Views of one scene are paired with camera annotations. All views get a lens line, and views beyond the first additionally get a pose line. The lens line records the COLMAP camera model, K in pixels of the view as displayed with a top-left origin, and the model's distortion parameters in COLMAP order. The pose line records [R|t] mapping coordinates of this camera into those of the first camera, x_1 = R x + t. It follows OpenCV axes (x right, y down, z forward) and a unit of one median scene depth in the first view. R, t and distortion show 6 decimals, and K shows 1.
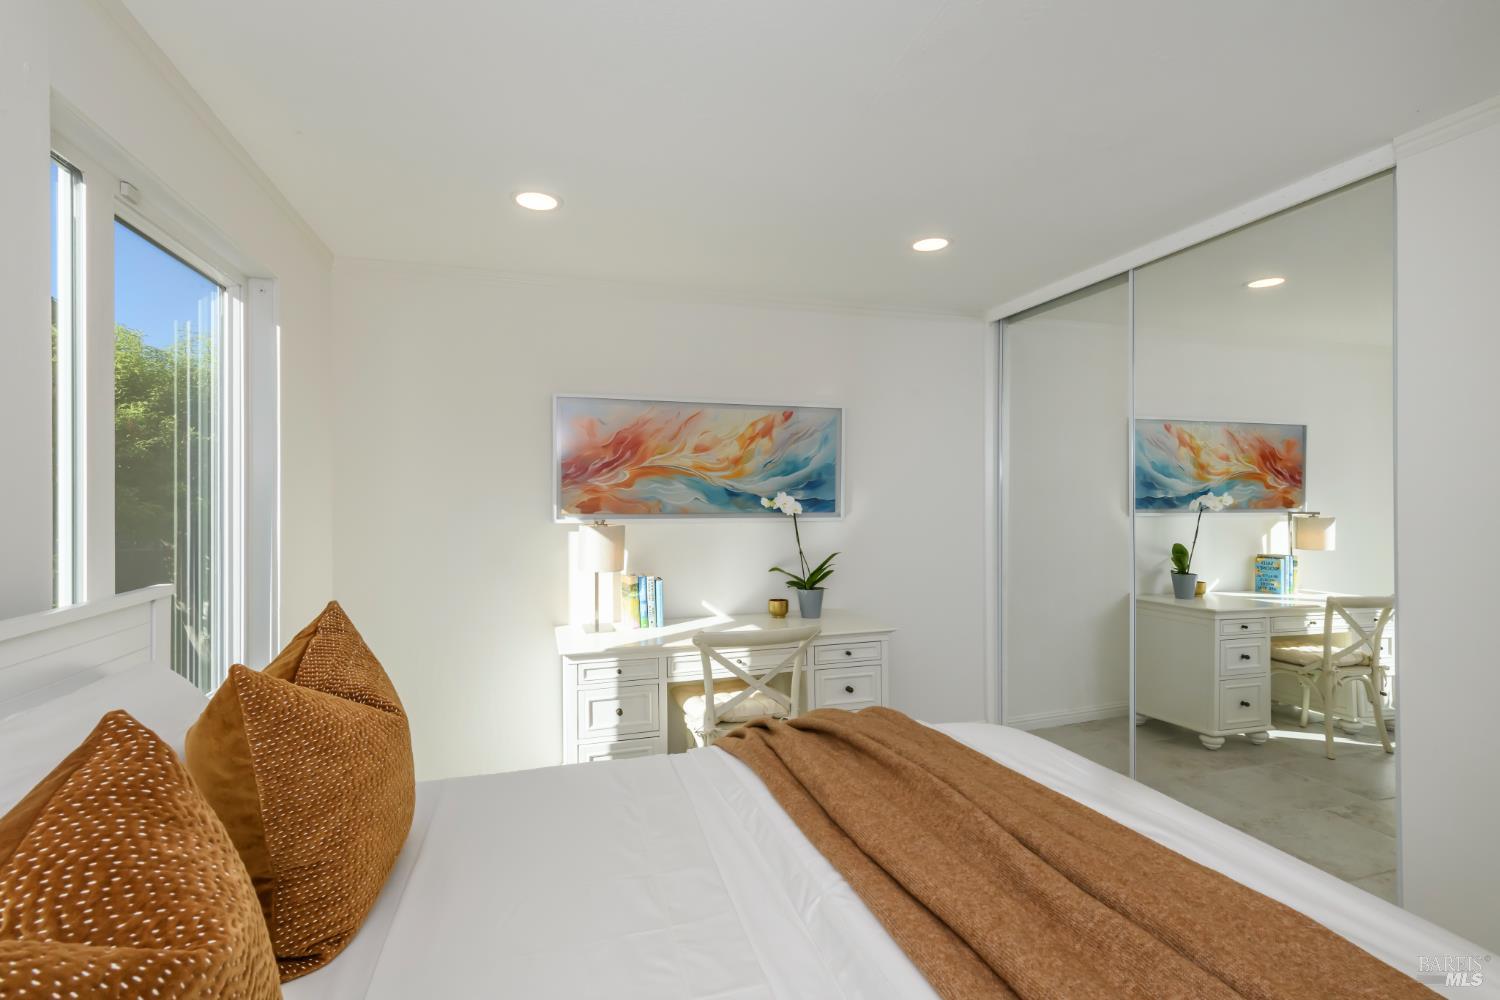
lens RADIAL K [[647.3, 0, 750.0], [0, 647.3, 500.0], [0, 0, 1]] dist [-0.000414, -0.000041]
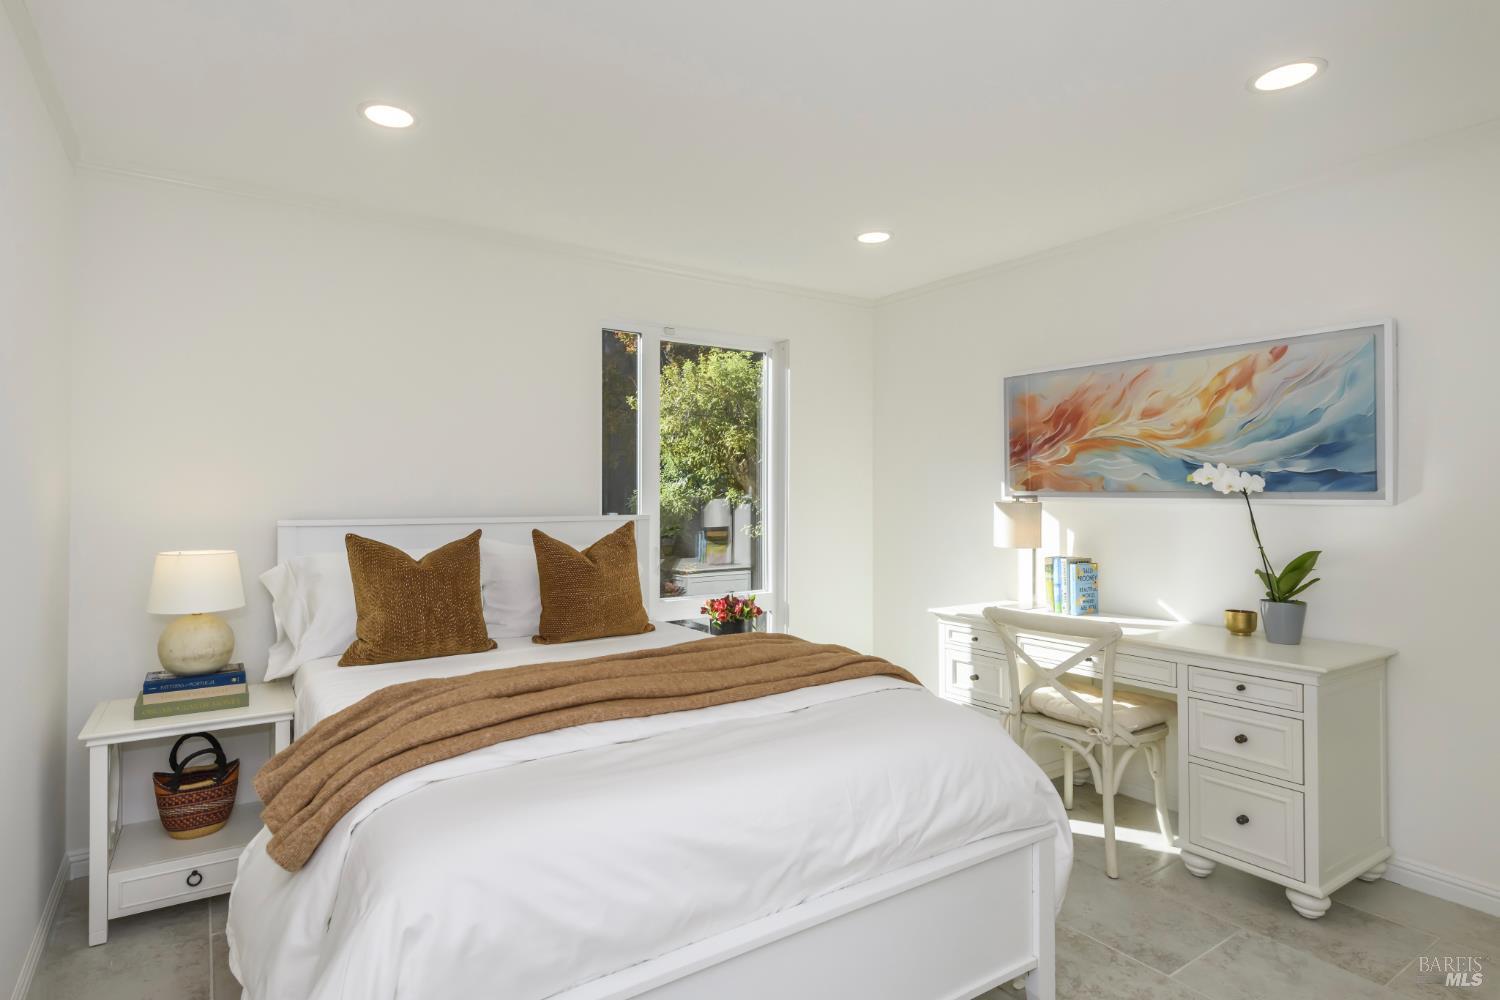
lens RADIAL K [[840.8, 0, 750.0], [0, 840.8, 500.0], [0, 0, 1]] dist [0.001483, 0.000300]
pose [[0.300261, 0.009517, -0.953810, 0.804729], [0.001374, 0.999945, 0.010410, 0.019517], [0.953856, -0.004437, 0.300231, 0.196434]]
